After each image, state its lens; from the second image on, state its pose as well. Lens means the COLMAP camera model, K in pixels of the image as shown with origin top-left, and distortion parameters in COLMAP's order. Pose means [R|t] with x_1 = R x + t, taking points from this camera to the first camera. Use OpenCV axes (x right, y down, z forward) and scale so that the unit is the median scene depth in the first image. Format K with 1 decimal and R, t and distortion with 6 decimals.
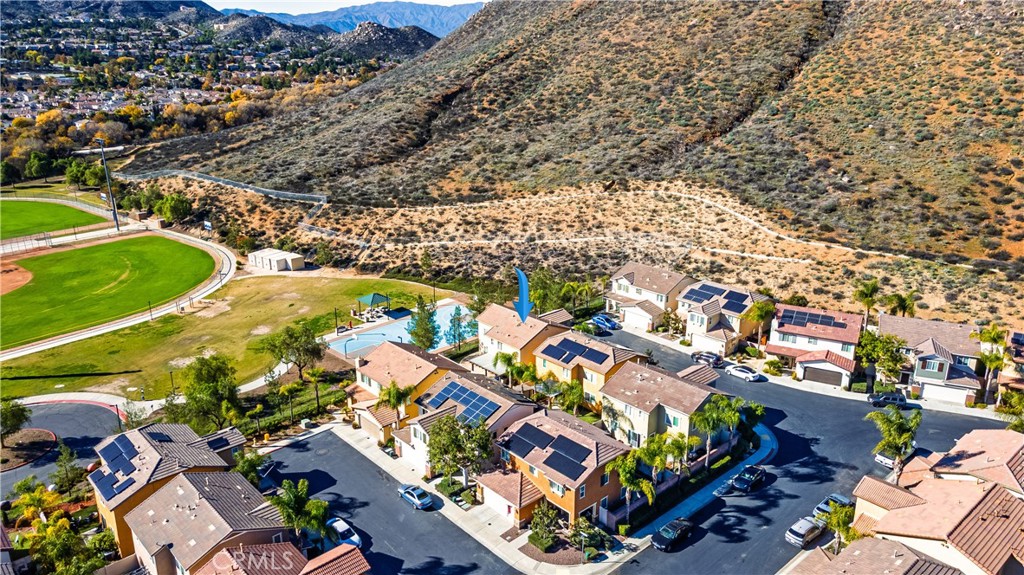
lens RADIAL K [[765.3, 0, 512.0], [0, 765.3, 287.5], [0, 0, 1]] dist [0.052796, -0.006498]
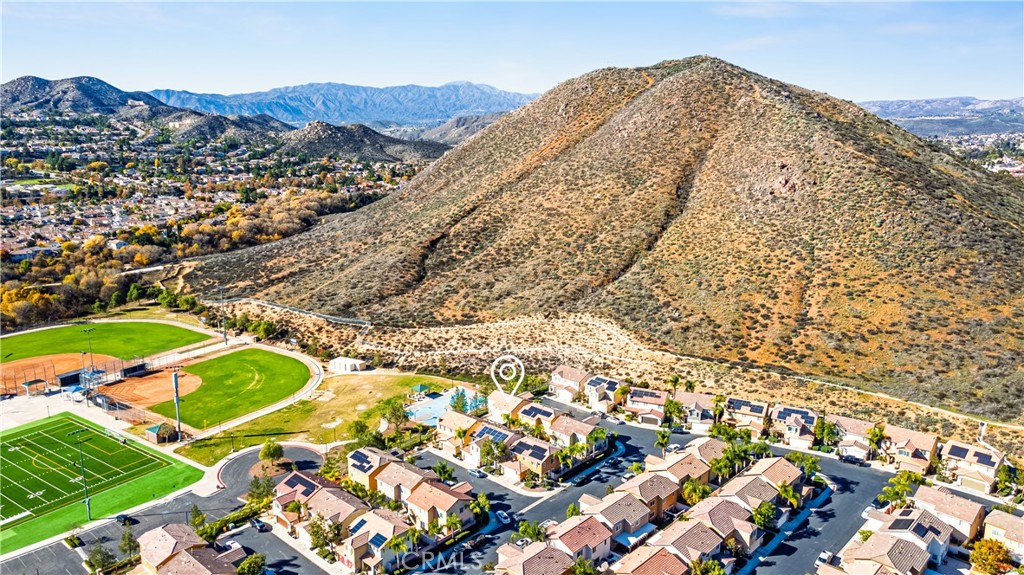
lens RADIAL K [[765.3, 0, 512.0], [0, 765.3, 287.5], [0, 0, 1]] dist [0.052796, -0.006498]
pose [[0.996066, -0.014189, 0.087467, -0.101161], [0.022302, 0.995464, -0.092493, -0.040573], [-0.085758, 0.094080, 0.991864, -0.694536]]
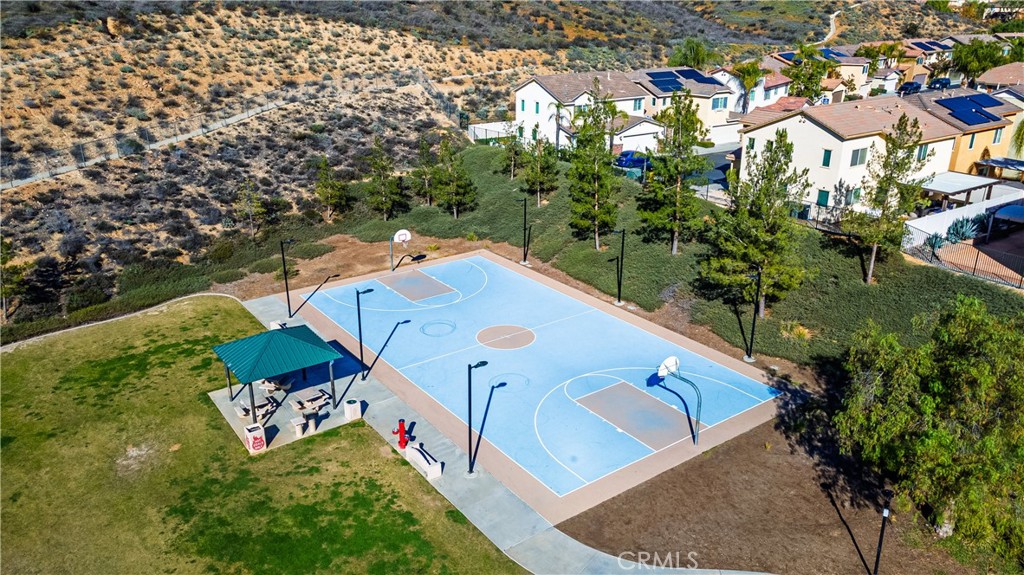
lens RADIAL K [[765.3, 0, 512.0], [0, 765.3, 287.5], [0, 0, 1]] dist [0.052796, -0.006498]
pose [[0.117188, -0.322906, 0.939148, -0.344896], [0.325713, 0.905853, 0.270816, -0.040393], [-0.938178, 0.274156, 0.211330, 0.738113]]
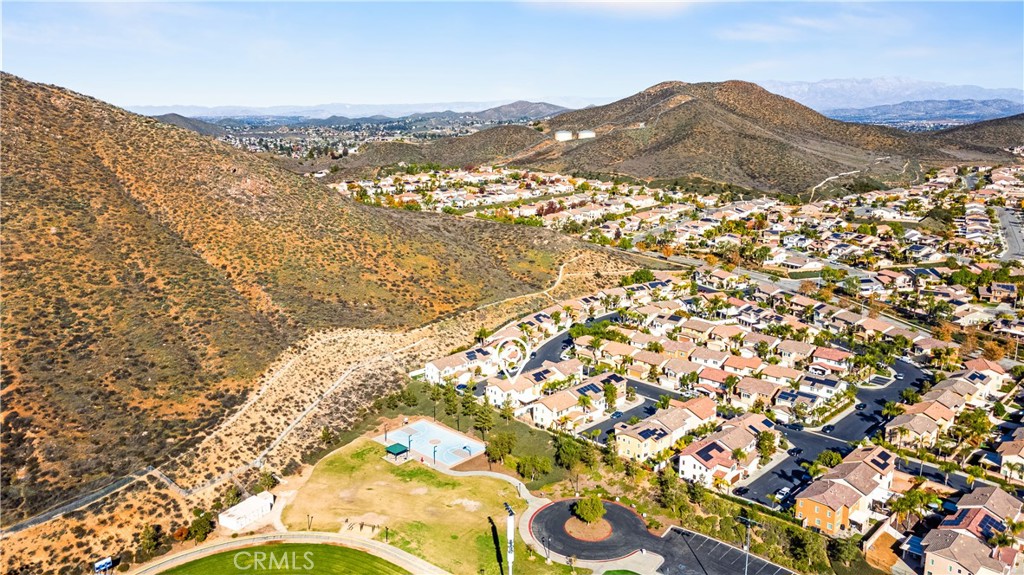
lens RADIAL K [[765.3, 0, 512.0], [0, 765.3, 287.5], [0, 0, 1]] dist [0.052796, -0.006498]
pose [[-0.074960, -0.204938, 0.975900, -1.306834], [0.334325, 0.916847, 0.218217, -0.425833], [-0.939472, 0.342625, -0.000211, 0.592287]]
